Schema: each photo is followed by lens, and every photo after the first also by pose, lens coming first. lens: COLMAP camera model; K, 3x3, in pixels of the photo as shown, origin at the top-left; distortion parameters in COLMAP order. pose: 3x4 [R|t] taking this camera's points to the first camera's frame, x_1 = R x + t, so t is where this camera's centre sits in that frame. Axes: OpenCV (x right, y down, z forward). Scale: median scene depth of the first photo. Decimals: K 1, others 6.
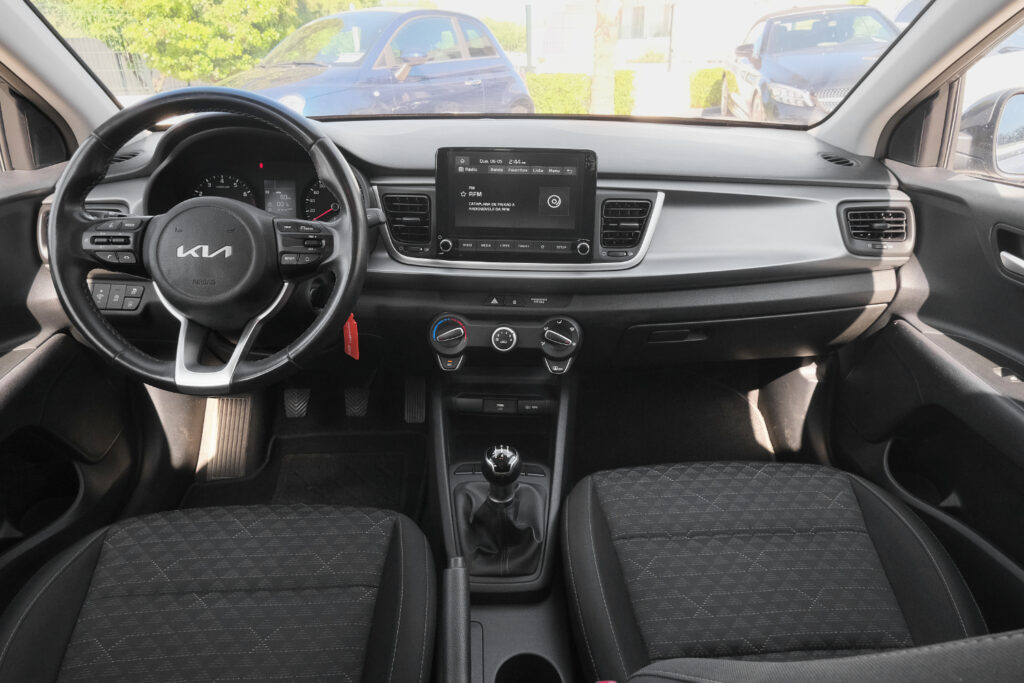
lens RADIAL K [[706.6, 0, 528.9], [0, 706.6, 334.0], [0, 0, 1]] dist [-0.006891, 0.010601]
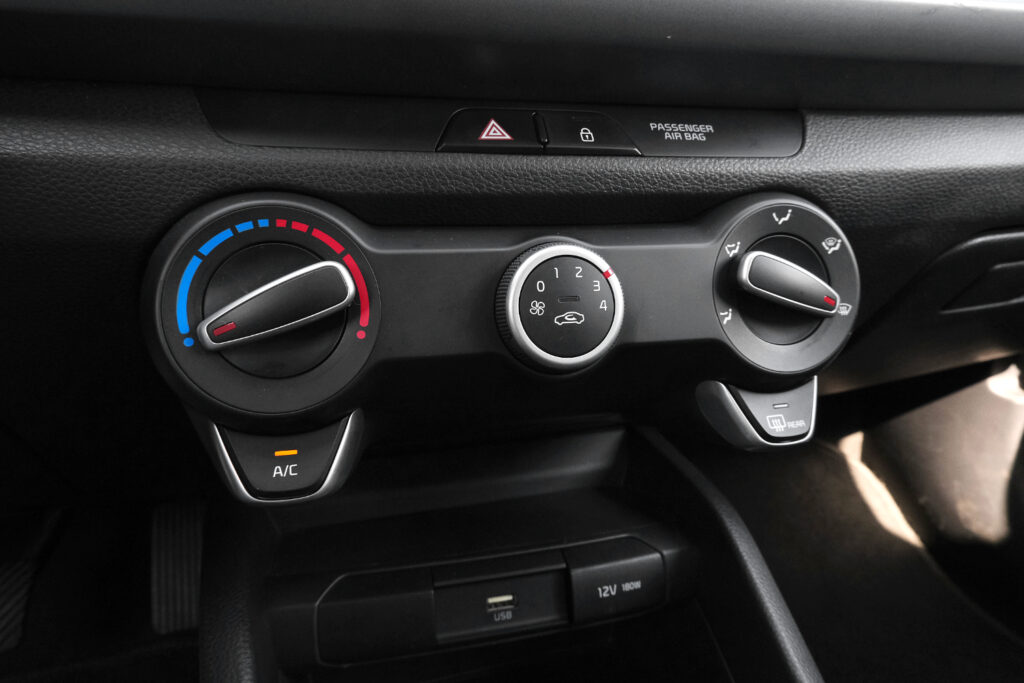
lens RADIAL K [[644.1, 0, 523.8], [0, 644.1, 326.5], [0, 0, 1]] dist [-0.000735, -0.001024]
pose [[0.954387, -0.069654, 0.290333, -0.099750], [0.103638, 0.989231, -0.103354, 0.030556], [-0.280008, 0.128729, 0.951328, 0.831888]]
